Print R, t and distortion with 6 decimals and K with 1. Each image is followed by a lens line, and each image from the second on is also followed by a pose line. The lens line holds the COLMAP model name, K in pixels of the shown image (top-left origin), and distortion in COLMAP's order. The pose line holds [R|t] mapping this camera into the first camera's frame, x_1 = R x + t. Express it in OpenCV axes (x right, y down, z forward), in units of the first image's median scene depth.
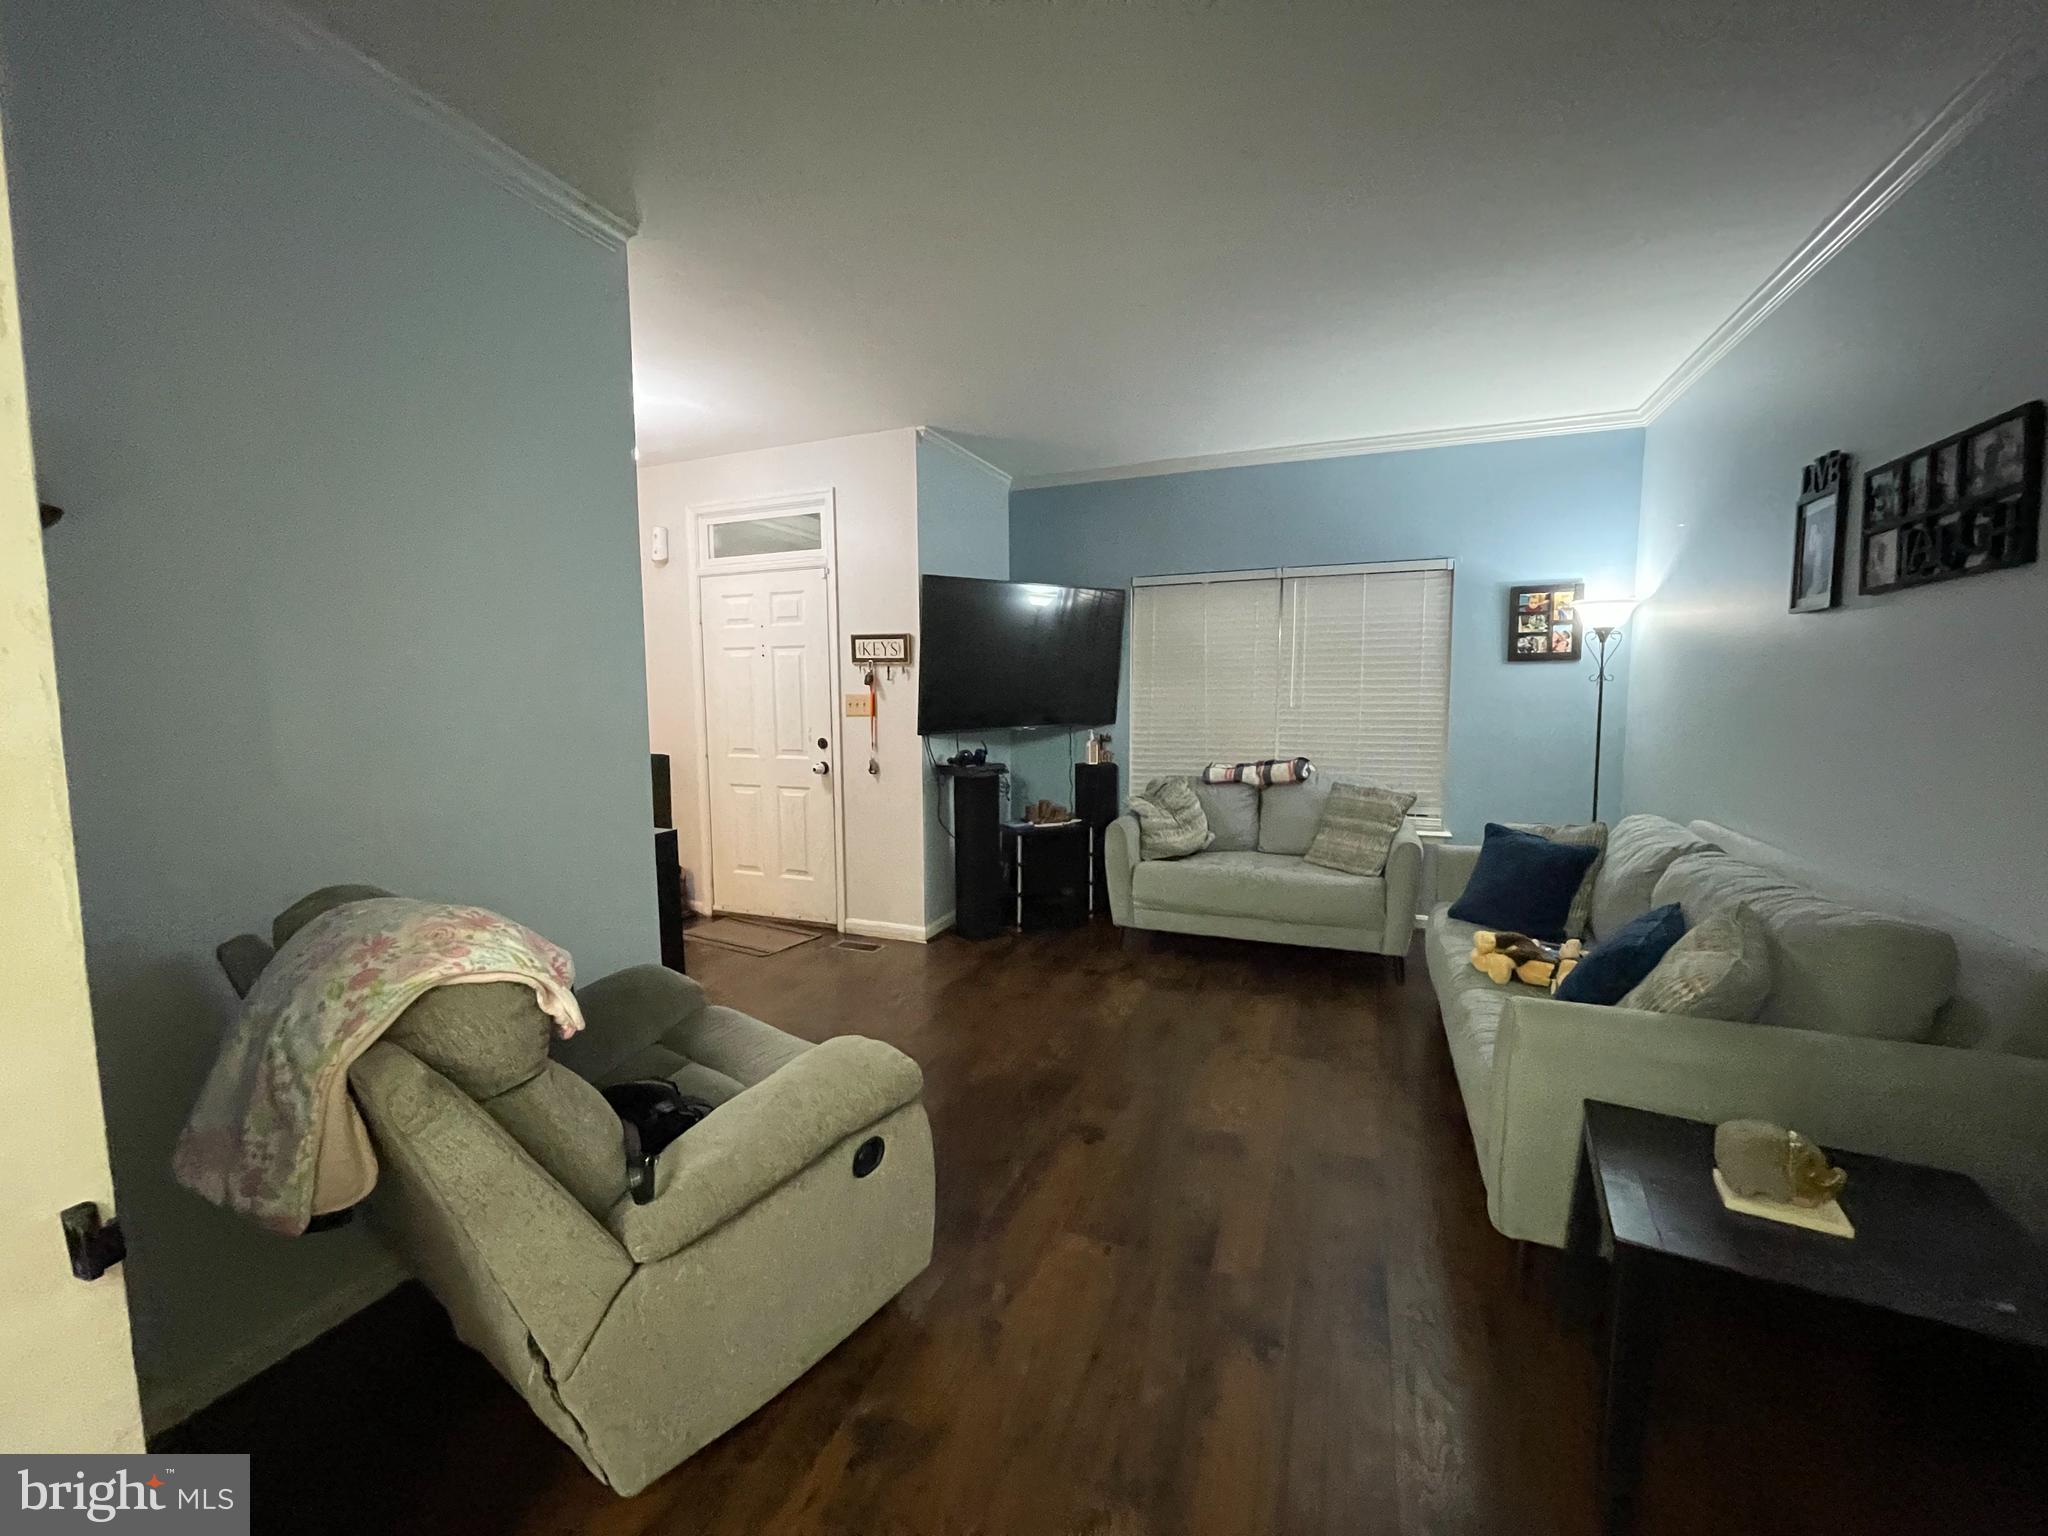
lens RADIAL K [[819.6, 0, 1024.0], [0, 819.6, 768.0], [0, 0, 1]] dist [0.003327, 0.000139]
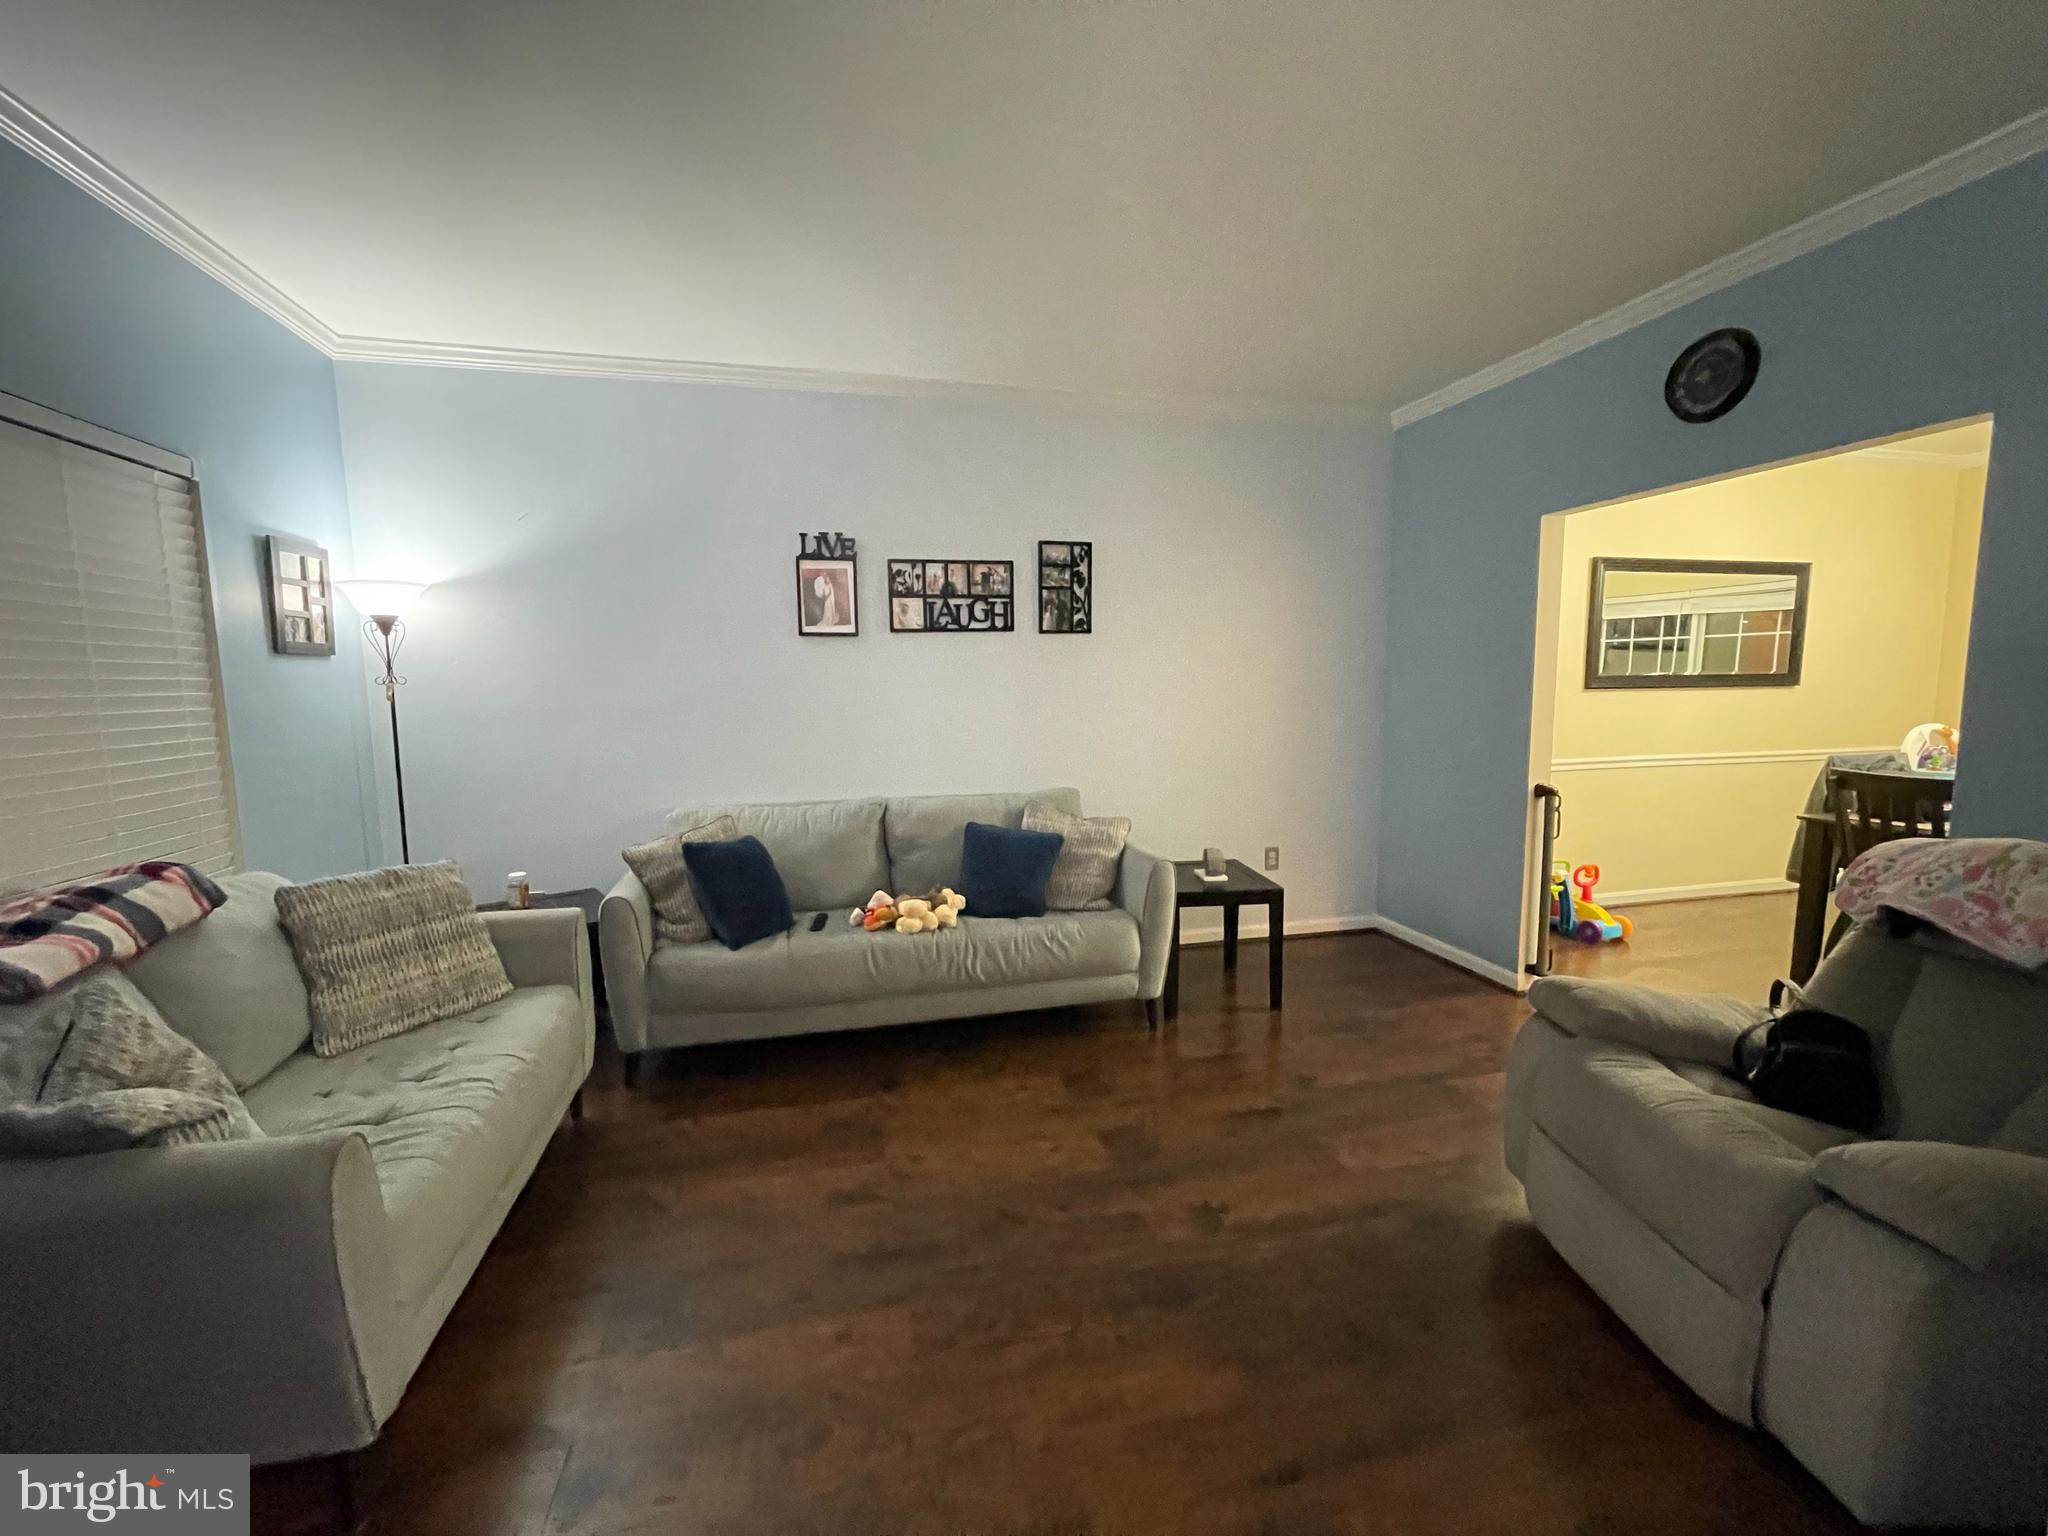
lens RADIAL K [[819.6, 0, 1024.0], [0, 819.6, 768.0], [0, 0, 1]] dist [0.003327, 0.000139]
pose [[-0.577749, -0.070787, 0.813139, -0.484289], [0.094281, 0.983776, 0.152629, -0.154896], [-0.810751, 0.164845, -0.561702, 1.639388]]
